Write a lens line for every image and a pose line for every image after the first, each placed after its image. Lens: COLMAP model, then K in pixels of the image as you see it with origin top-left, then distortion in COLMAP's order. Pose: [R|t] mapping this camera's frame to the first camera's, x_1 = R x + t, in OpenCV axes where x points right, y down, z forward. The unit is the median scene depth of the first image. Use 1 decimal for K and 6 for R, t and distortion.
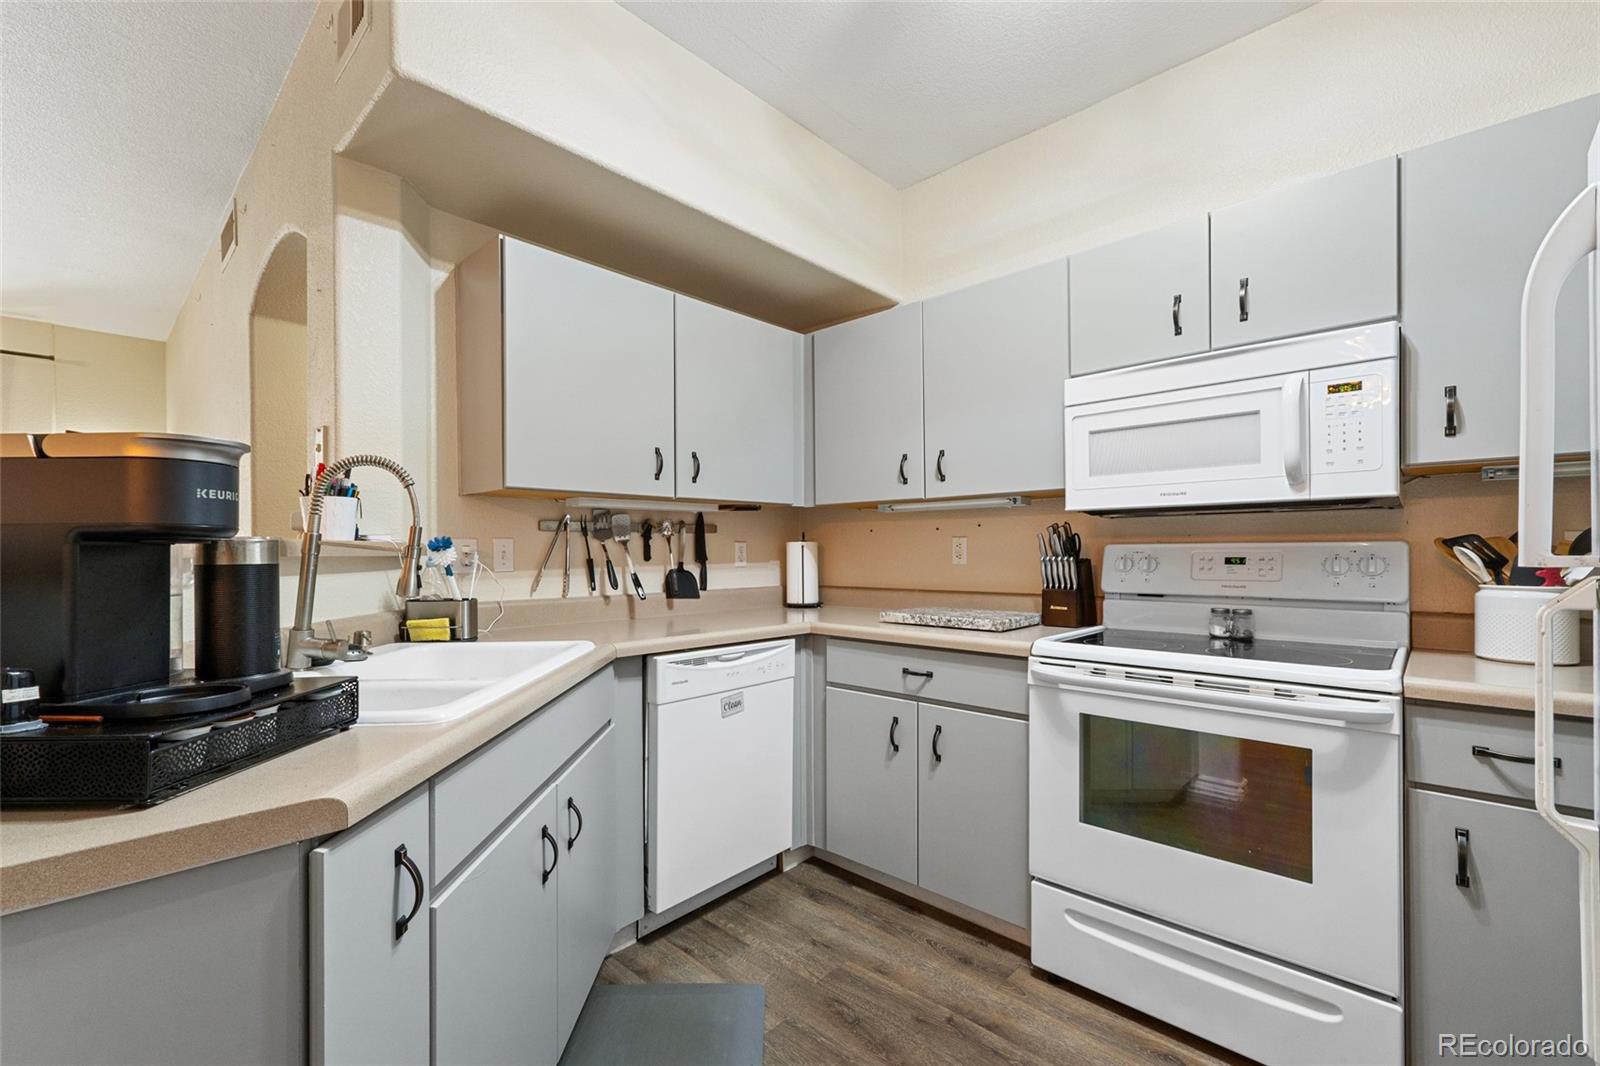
lens RADIAL K [[693.5, 0, 794.0], [0, 693.5, 549.9], [0, 0, 1]] dist [0.008298, 0.000543]
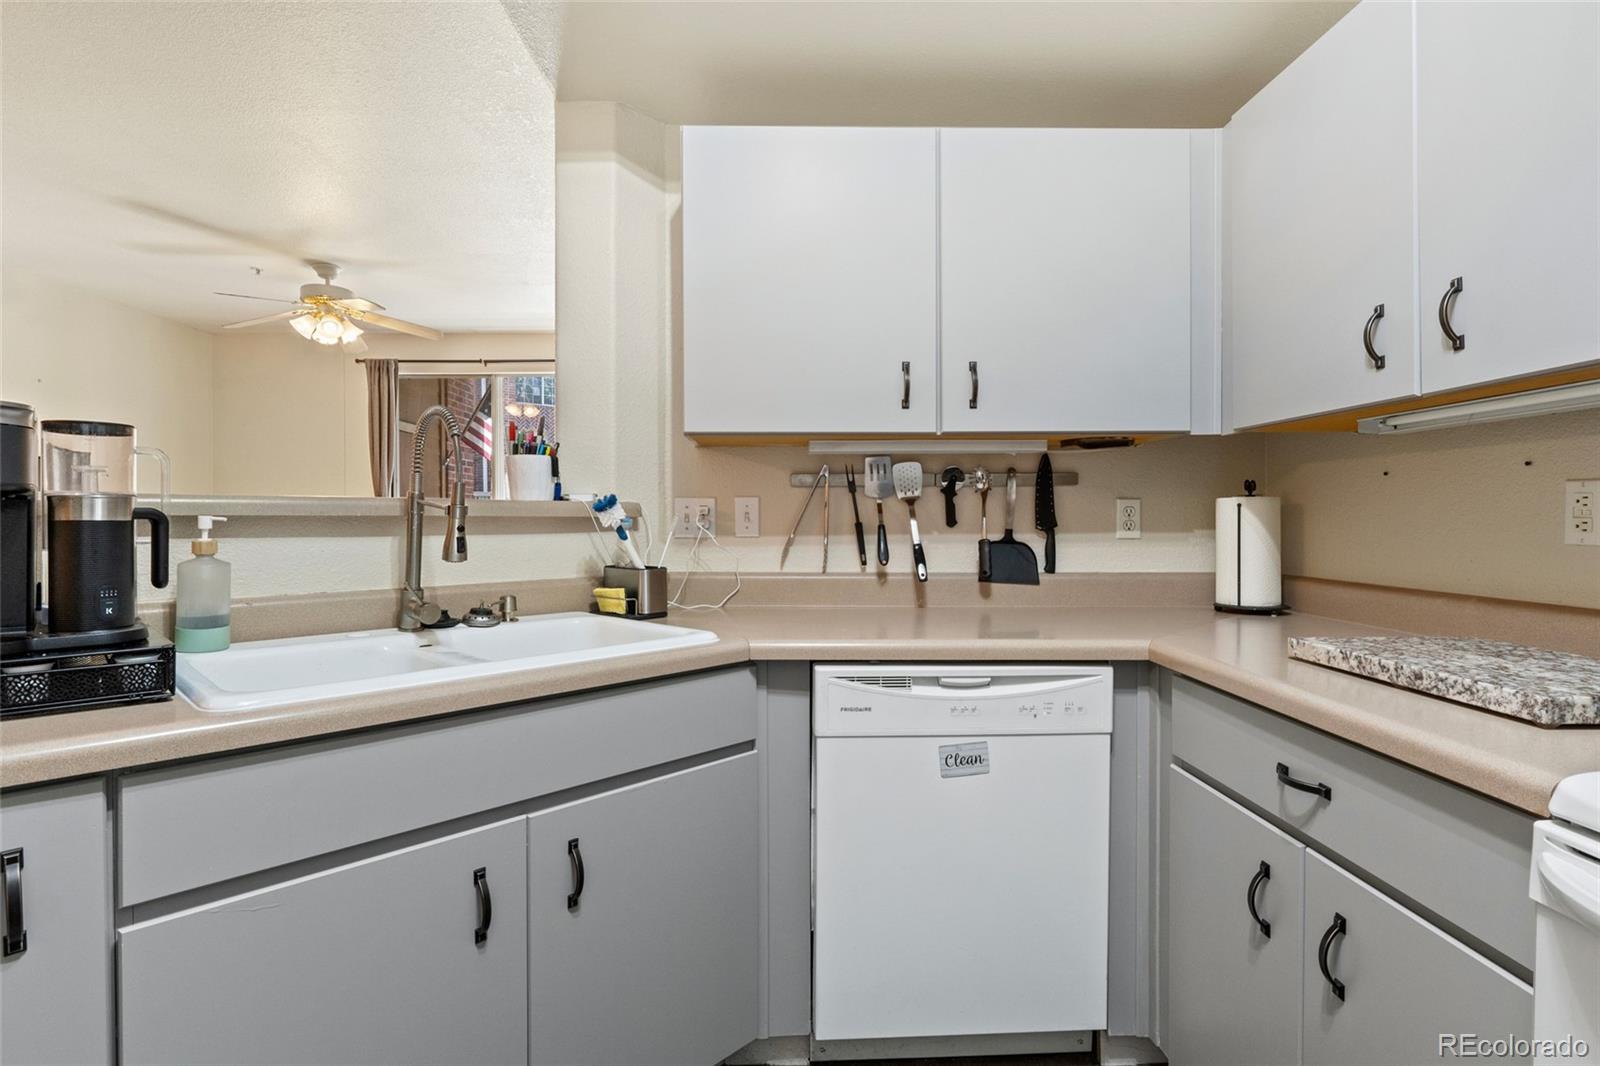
lens RADIAL K [[793.7, 0, 799.3], [0, 793.7, 519.1], [0, 0, 1]] dist [-0.000655, -0.000039]
pose [[0.695223, 0.005515, -0.718773, 0.282204], [-0.001745, 0.999981, 0.005985, 0.003881], [0.718792, -0.002907, 0.695219, 0.358881]]
